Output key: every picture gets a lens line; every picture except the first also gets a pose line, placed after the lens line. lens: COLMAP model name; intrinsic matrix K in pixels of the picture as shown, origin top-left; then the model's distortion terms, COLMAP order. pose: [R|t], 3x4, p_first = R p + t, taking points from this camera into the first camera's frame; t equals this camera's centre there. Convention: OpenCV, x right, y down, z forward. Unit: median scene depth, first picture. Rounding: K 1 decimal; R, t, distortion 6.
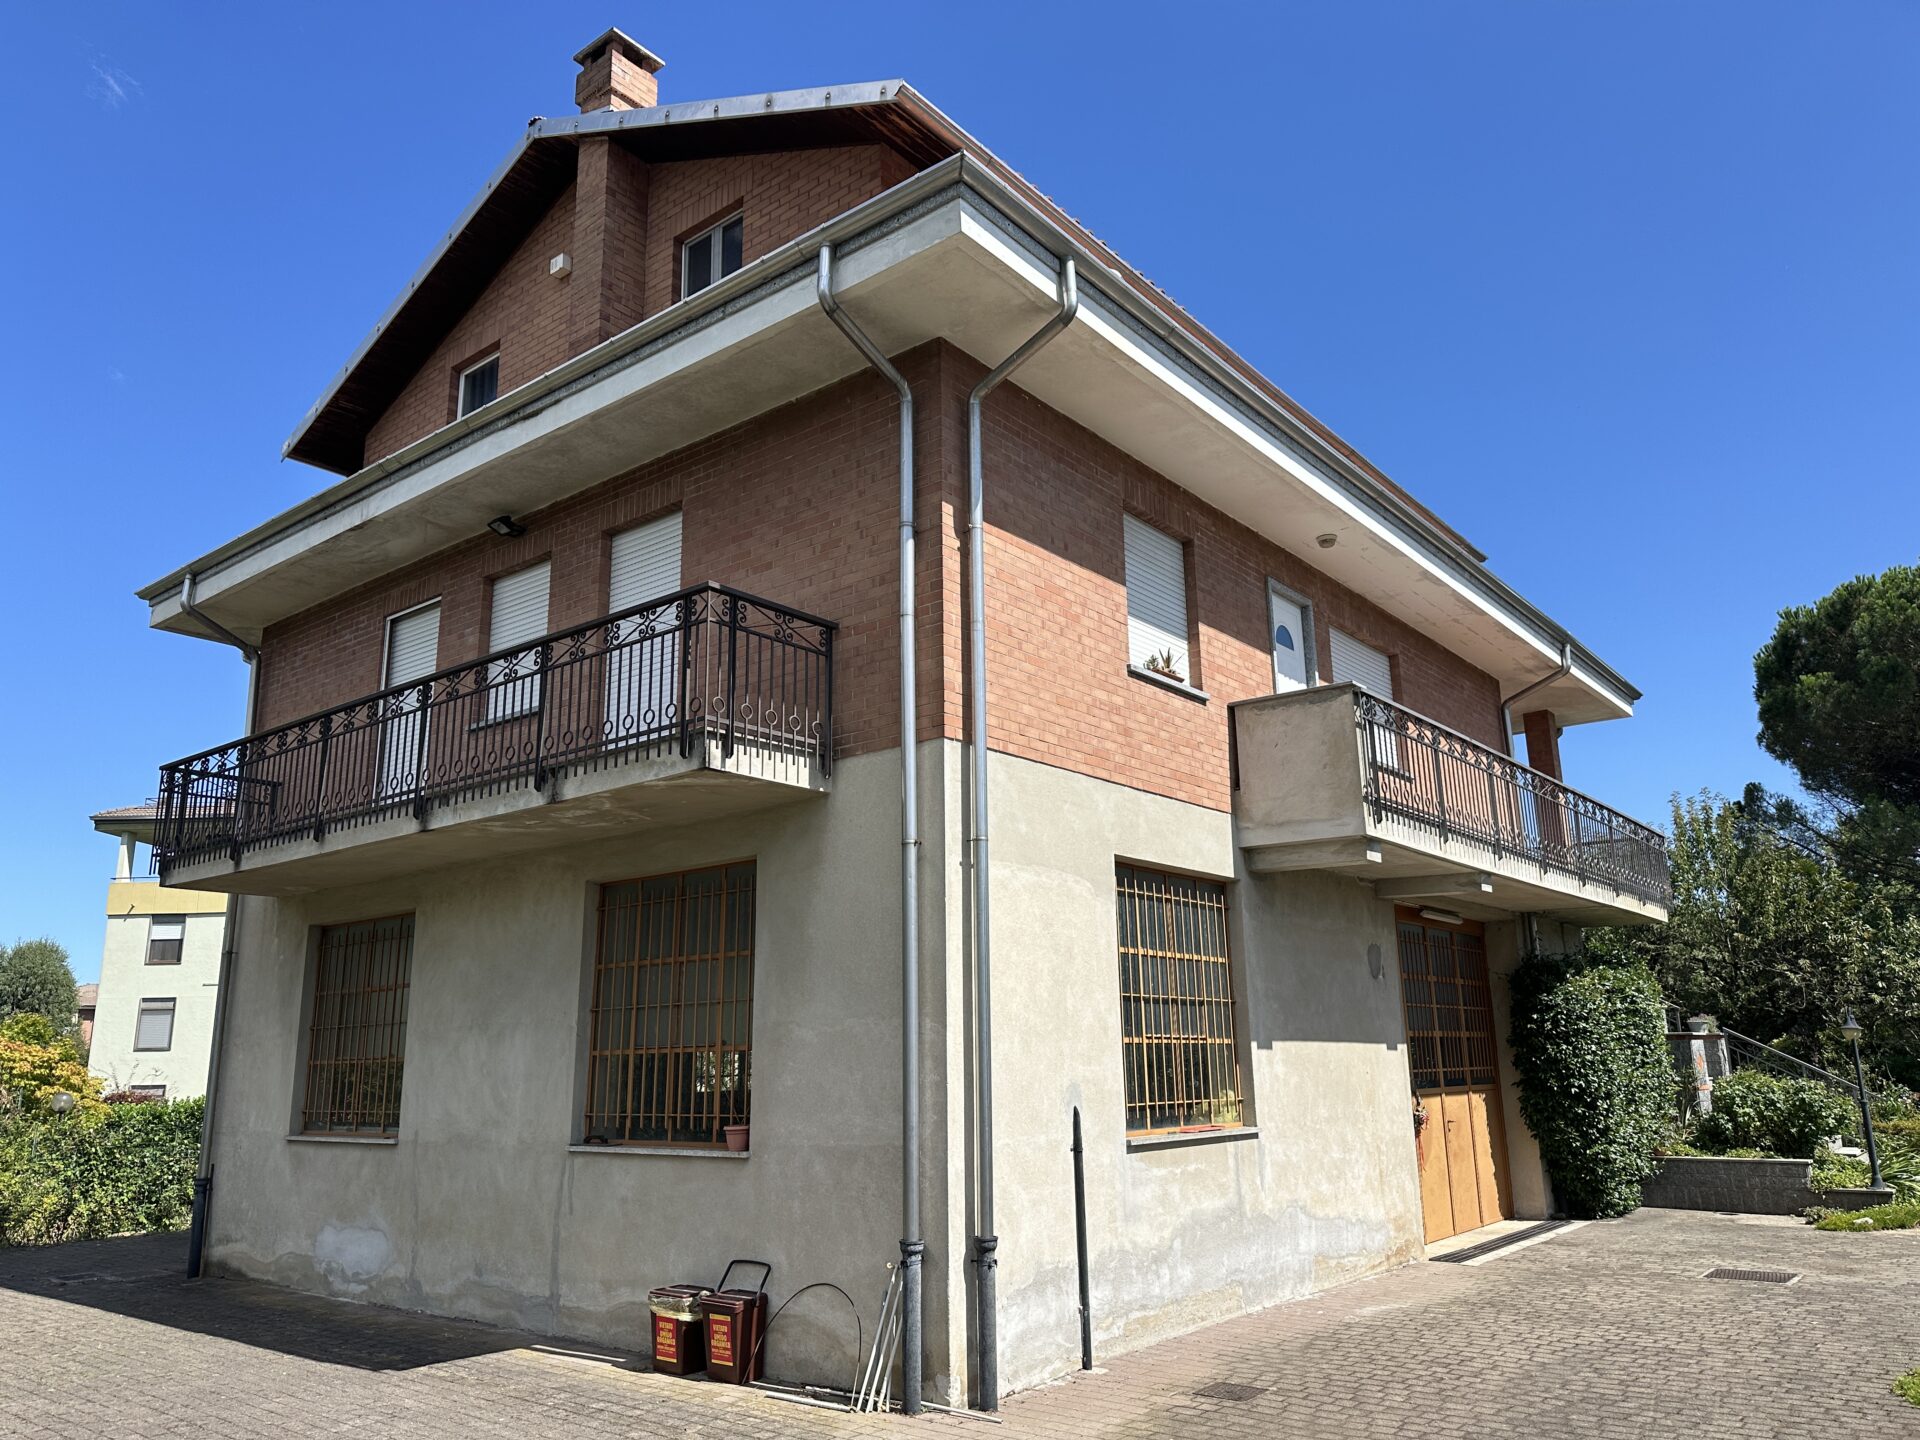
lens RADIAL K [[1376.7, 0, 964.1], [0, 1376.7, 714.4], [0, 0, 1]] dist [0.036459, -0.096793]
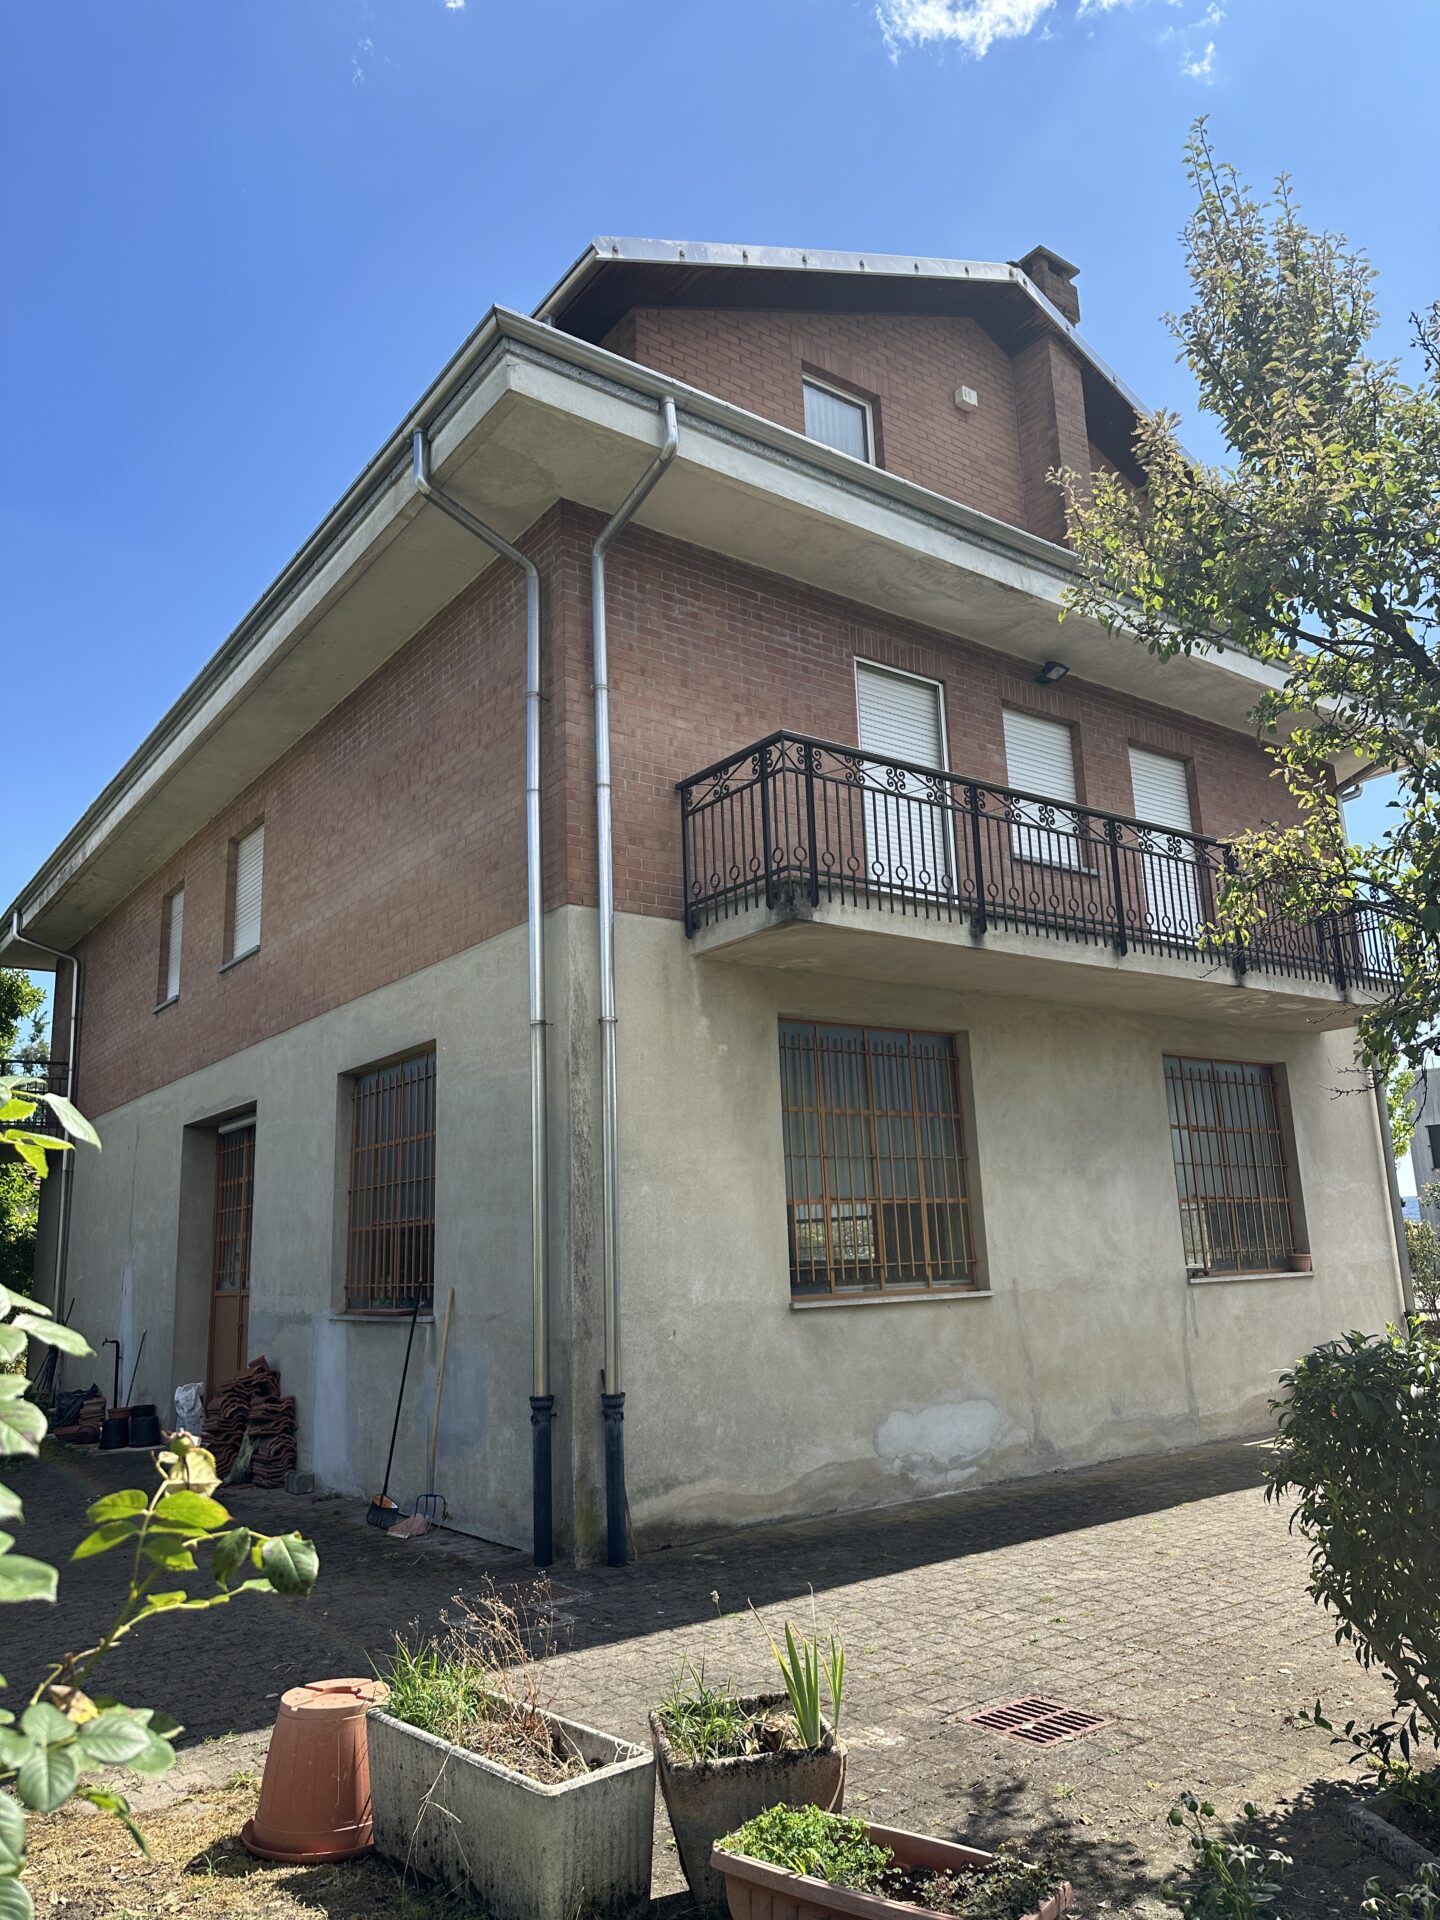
lens RADIAL K [[1342.9, 0, 716.8], [0, 1342.9, 959.1], [0, 0, 1]] dist [0.070883, -0.087075]
pose [[0.250443, 0.218061, 0.943254, -1.353181], [-0.205340, 0.964101, -0.168360, 0.294648], [-0.946105, -0.151523, 0.286229, 0.982356]]
